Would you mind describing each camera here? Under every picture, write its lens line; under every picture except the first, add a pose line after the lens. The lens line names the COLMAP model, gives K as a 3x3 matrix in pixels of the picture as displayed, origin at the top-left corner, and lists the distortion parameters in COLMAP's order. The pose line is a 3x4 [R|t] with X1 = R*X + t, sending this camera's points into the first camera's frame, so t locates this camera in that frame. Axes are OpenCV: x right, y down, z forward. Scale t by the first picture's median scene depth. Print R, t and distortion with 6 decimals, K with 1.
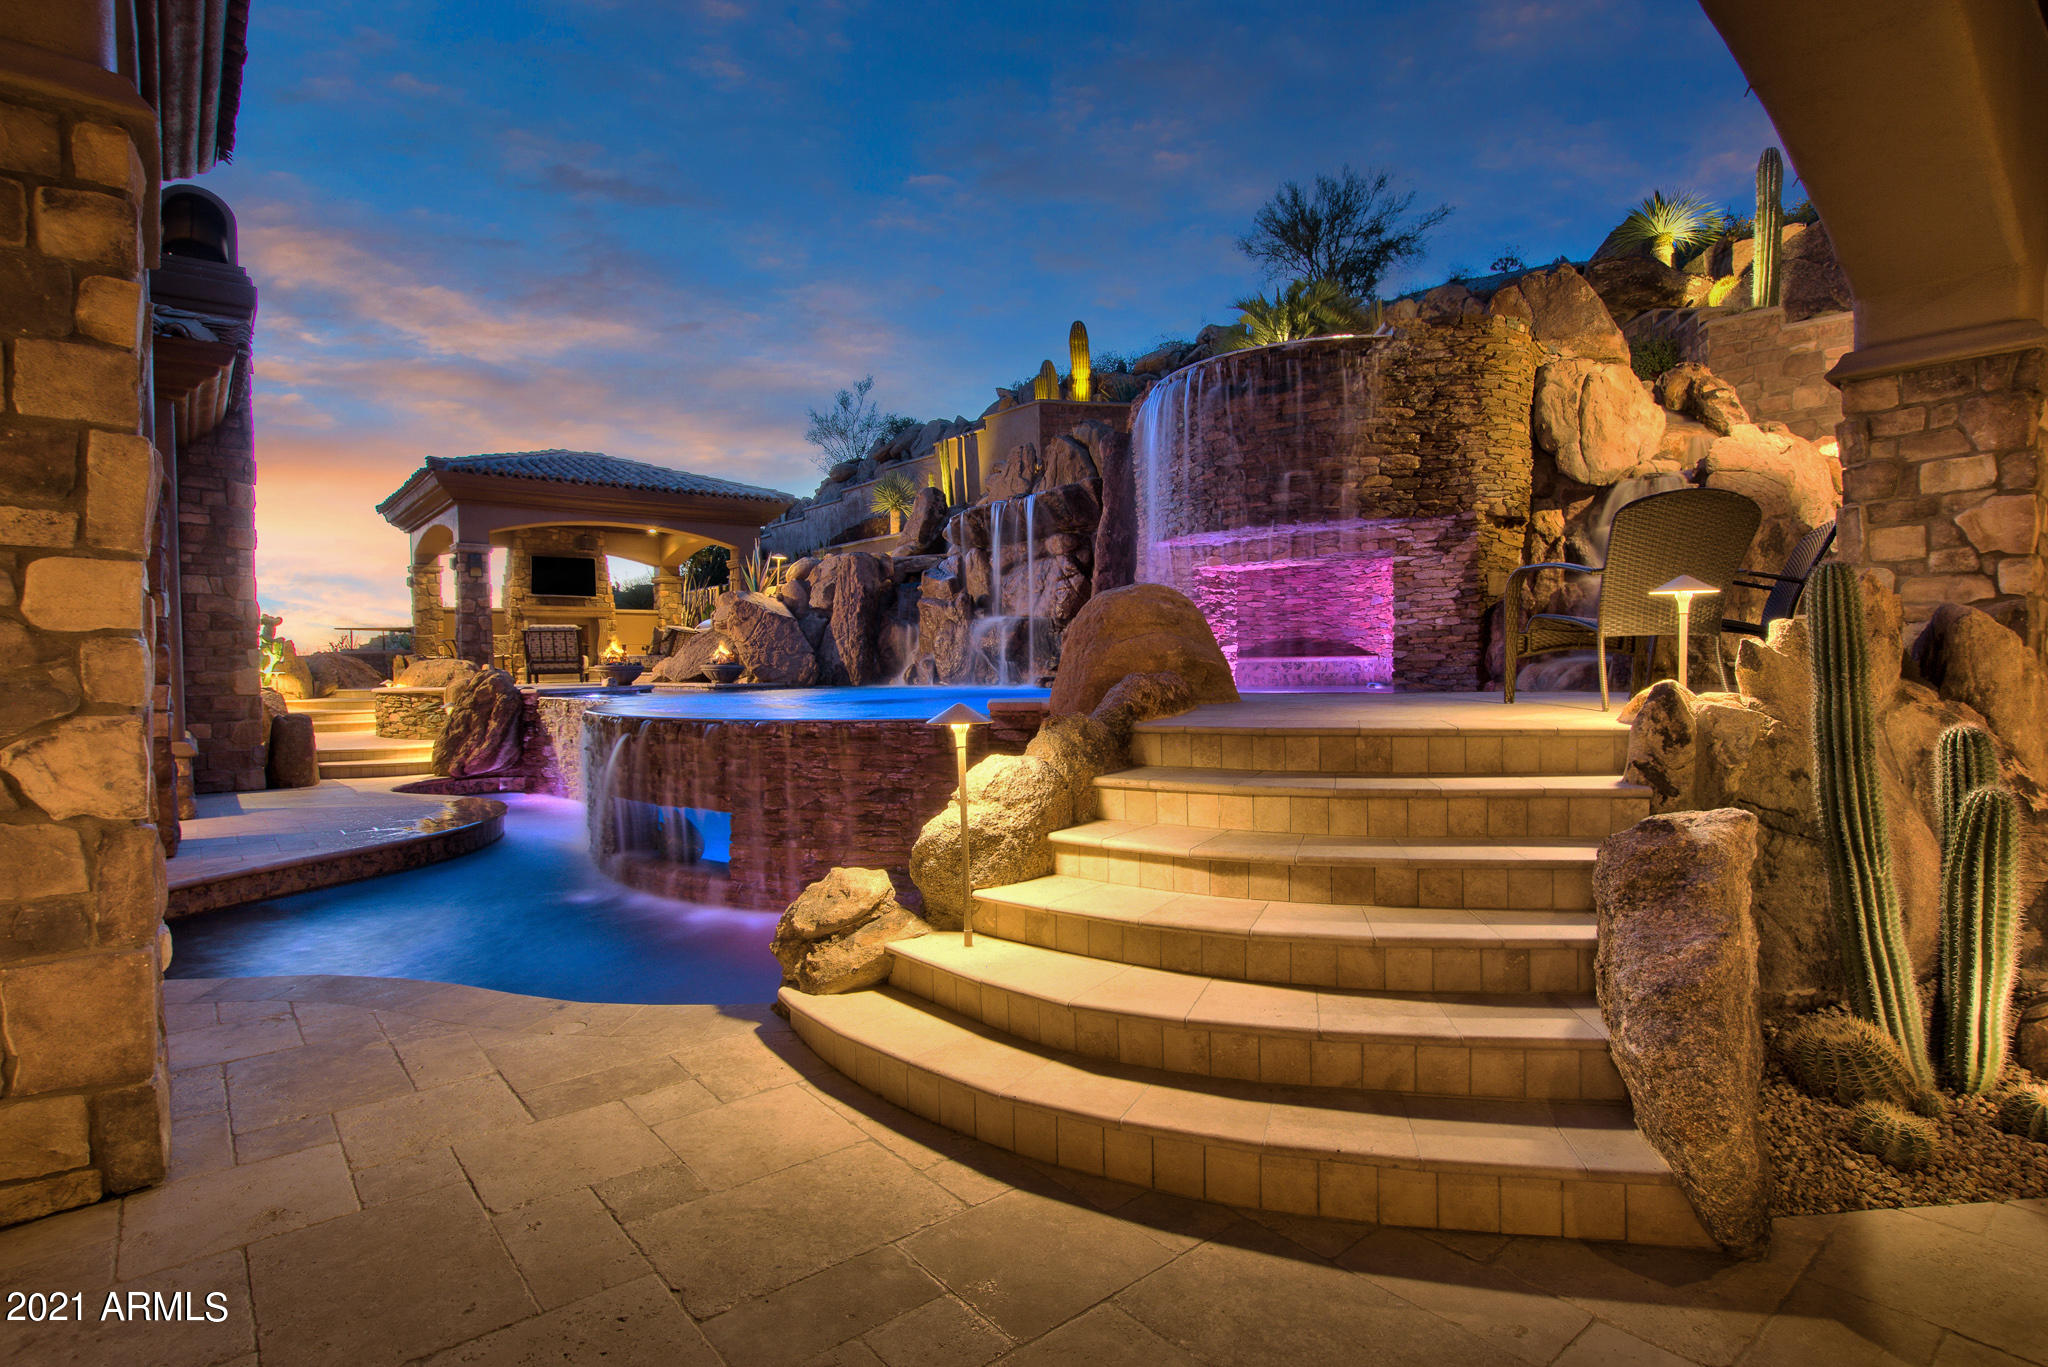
lens RADIAL K [[1029.3, 0, 1018.6], [0, 1029.3, 698.4], [0, 0, 1]] dist [-0.022334, 0.008109]
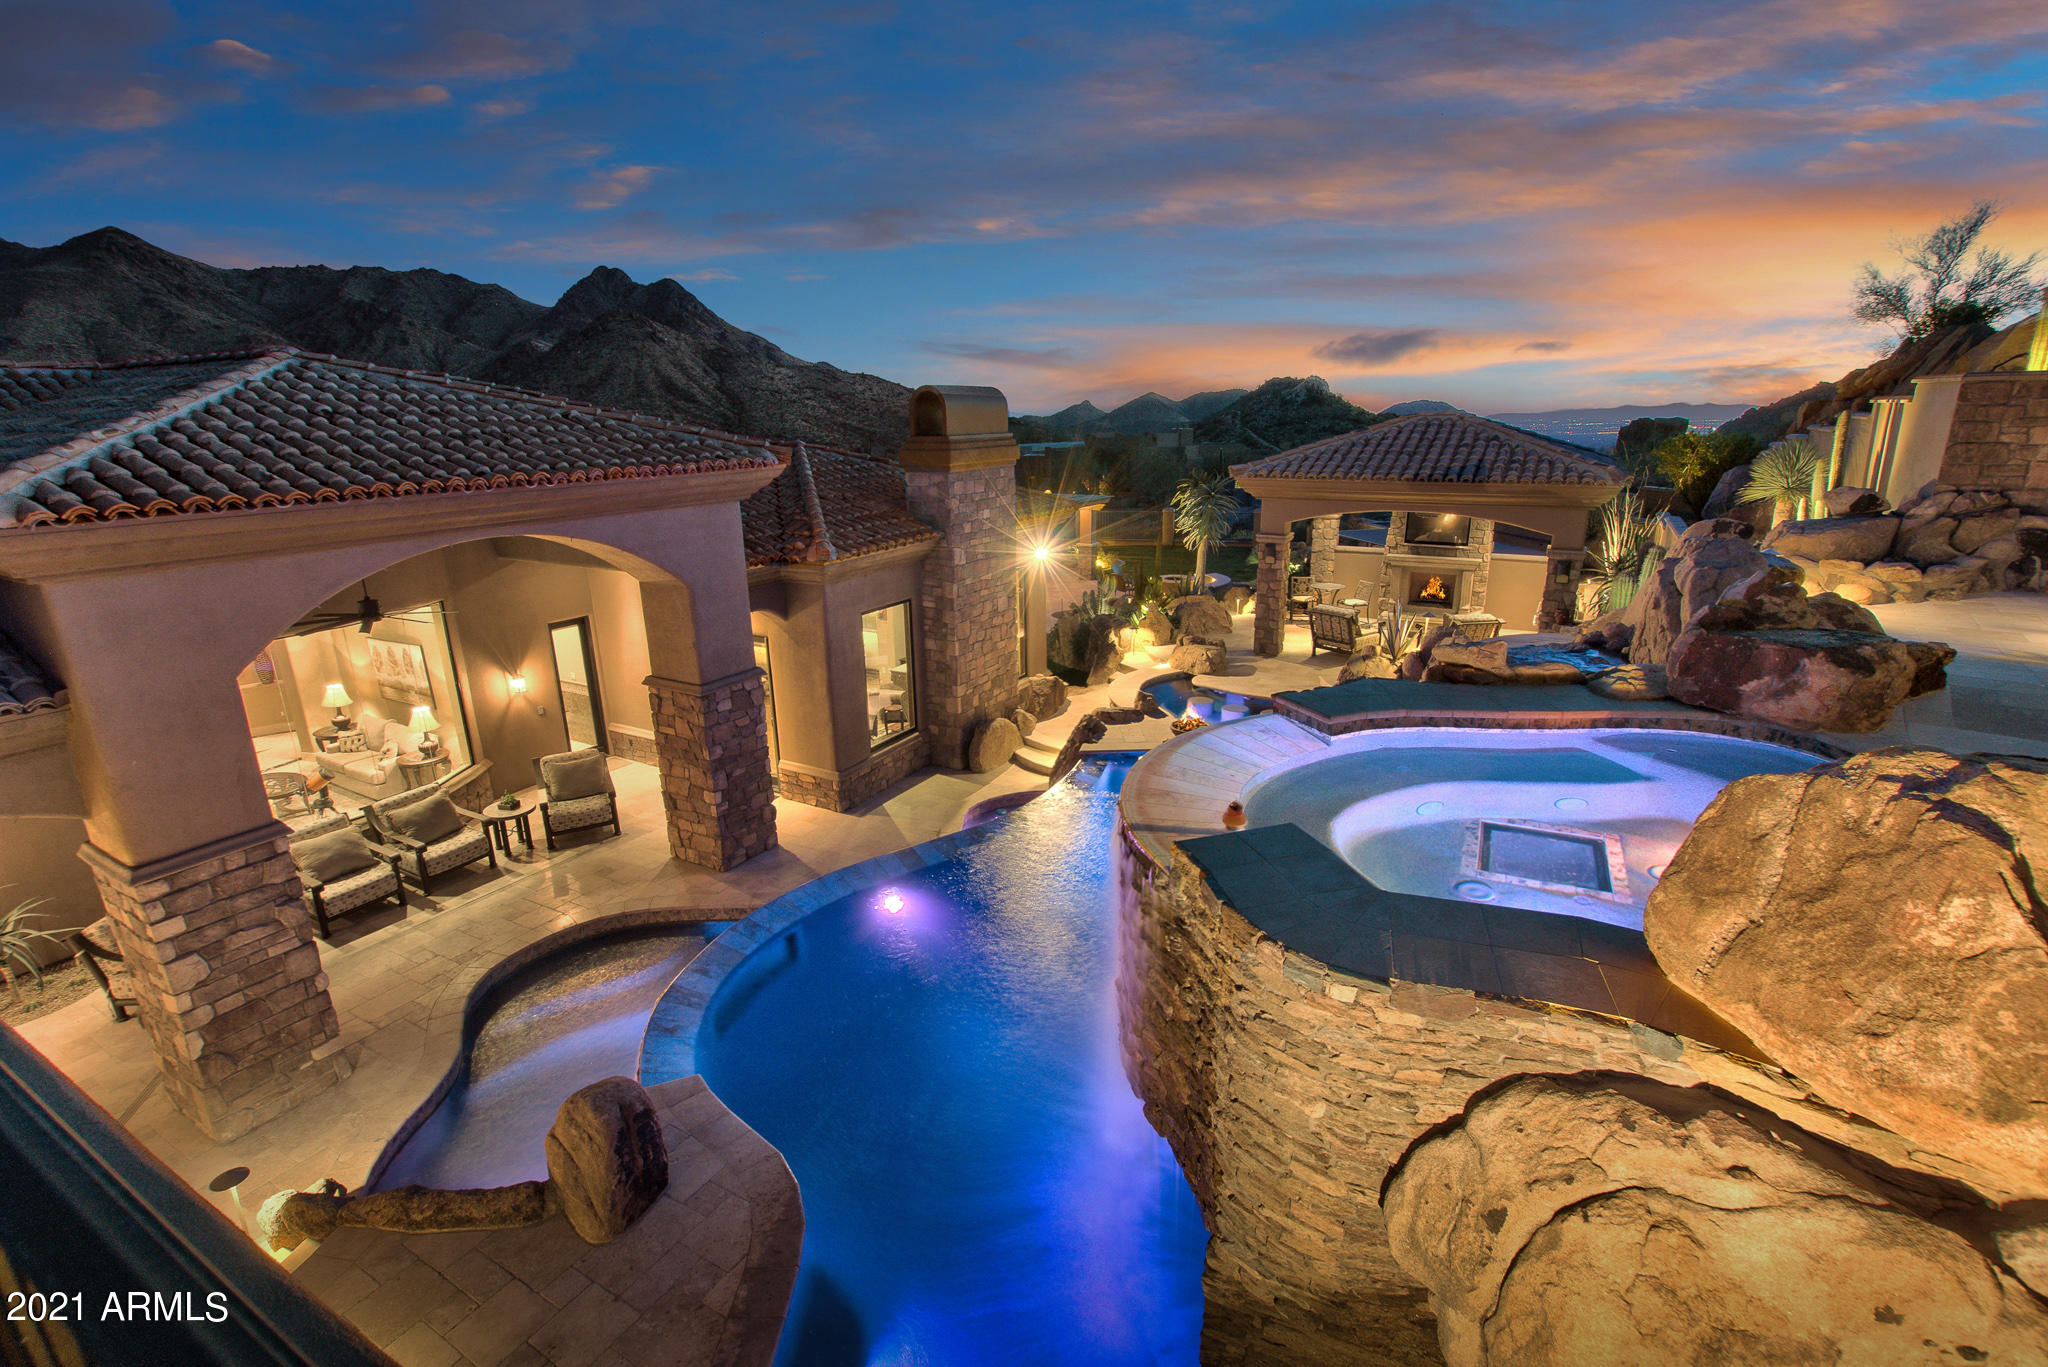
lens RADIAL K [[940.2, 0, 1021.6], [0, 940.2, 698.4], [0, 0, 1]] dist [-0.016506, 0.004337]
pose [[0.351278, 0.281553, -0.892934, 0.714574], [-0.018754, 0.955638, 0.293946, -0.555823], [0.936083, -0.086511, 0.340975, 0.722969]]
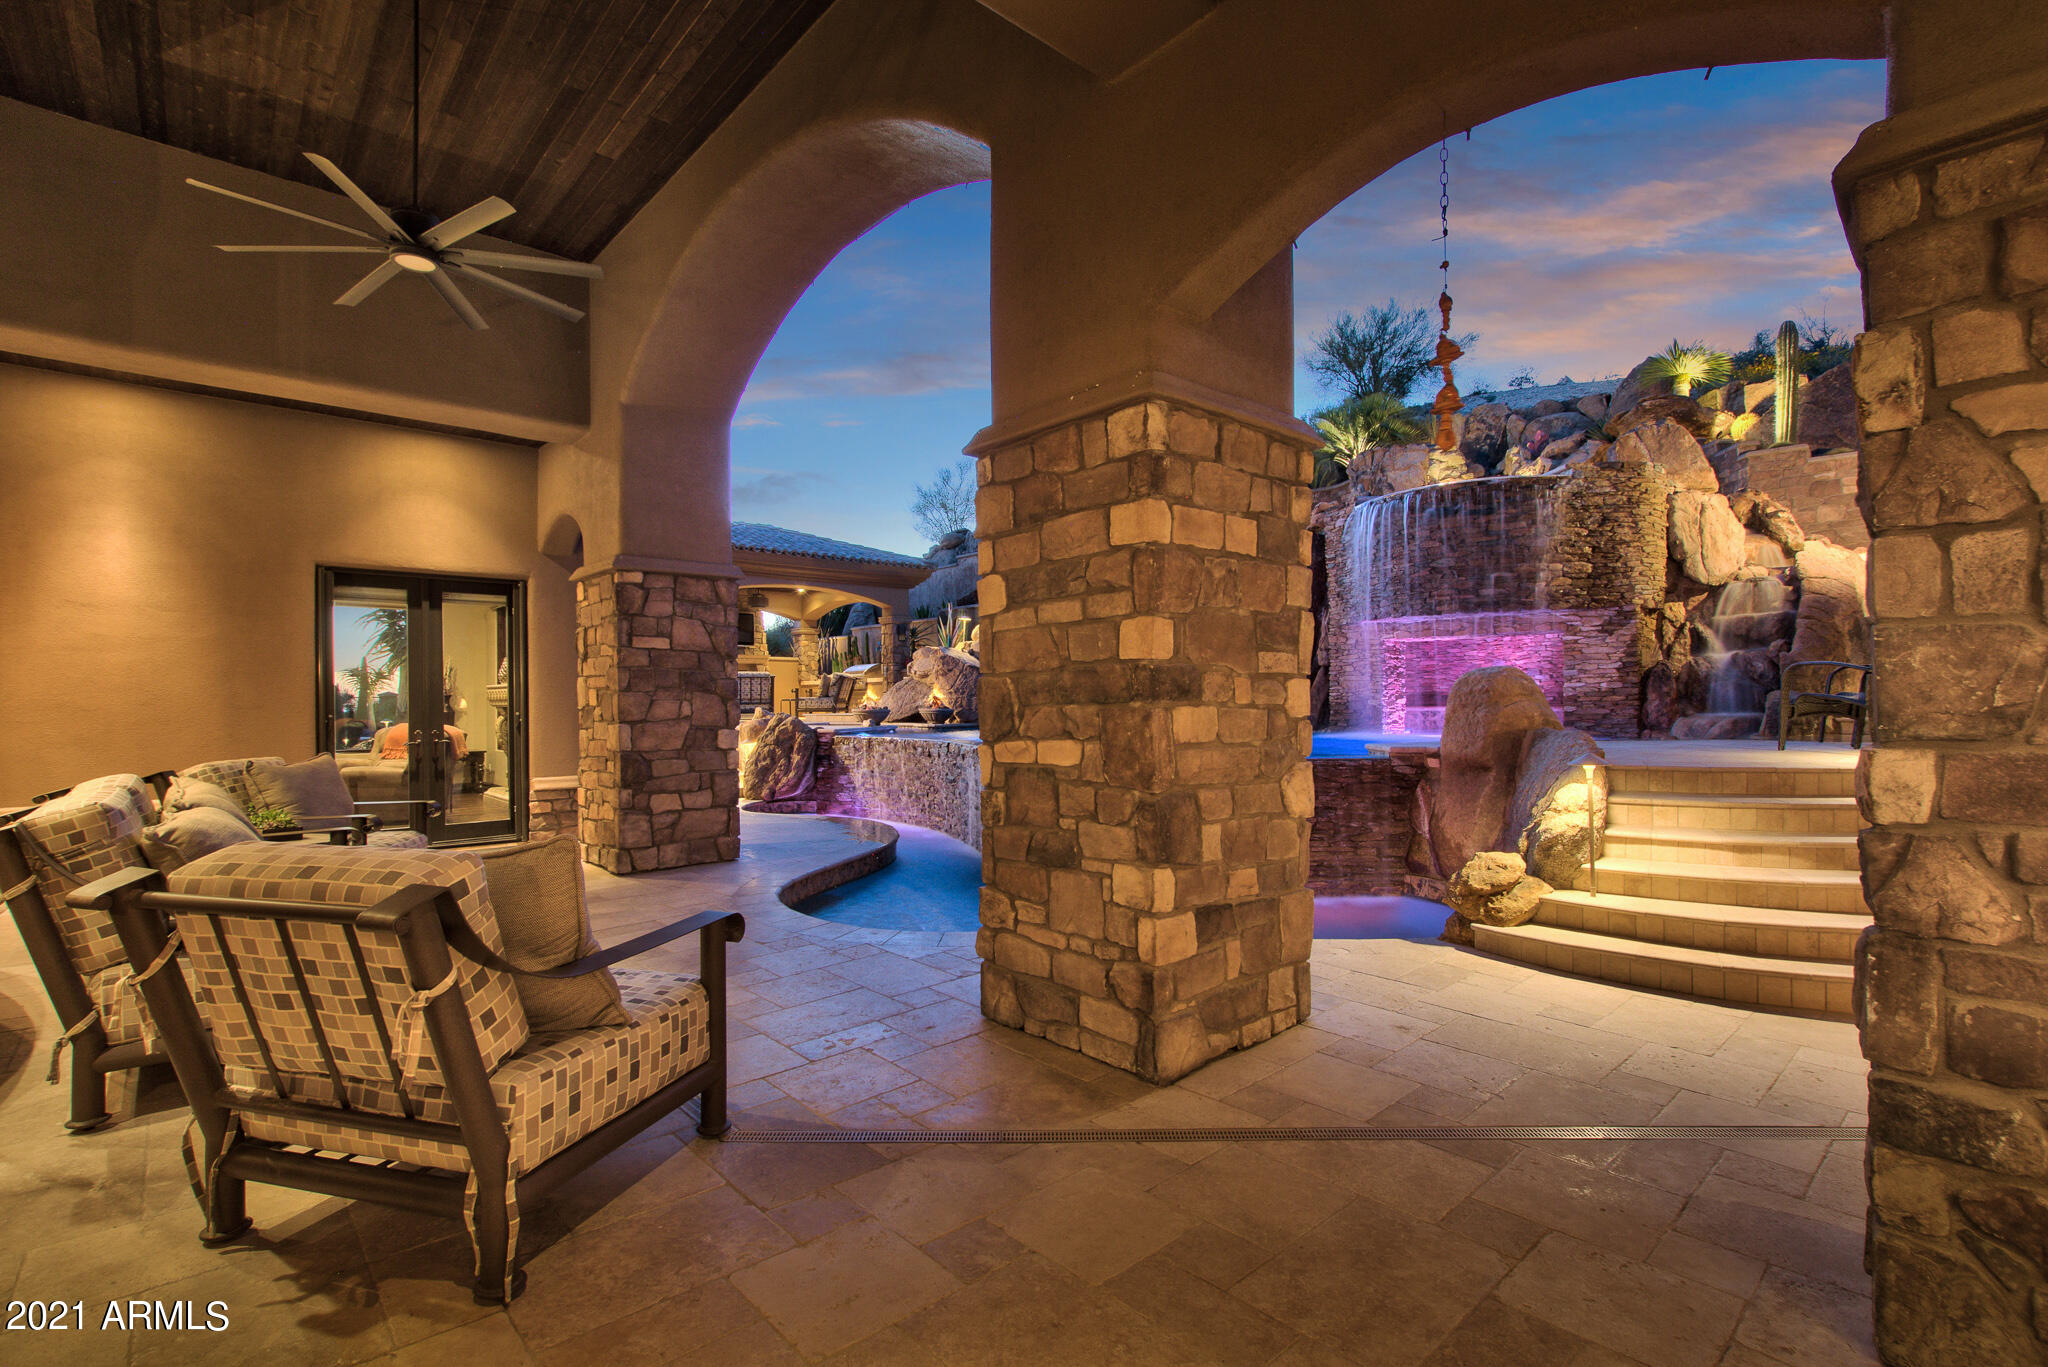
lens RADIAL K [[940.2, 0, 1021.6], [0, 940.2, 698.4], [0, 0, 1]] dist [-0.016506, 0.004337]
pose [[0.999118, 0.006708, 0.041451, -0.392674], [-0.005241, 0.999359, -0.035411, -0.009500], [-0.041662, 0.035163, 0.998513, -0.188456]]
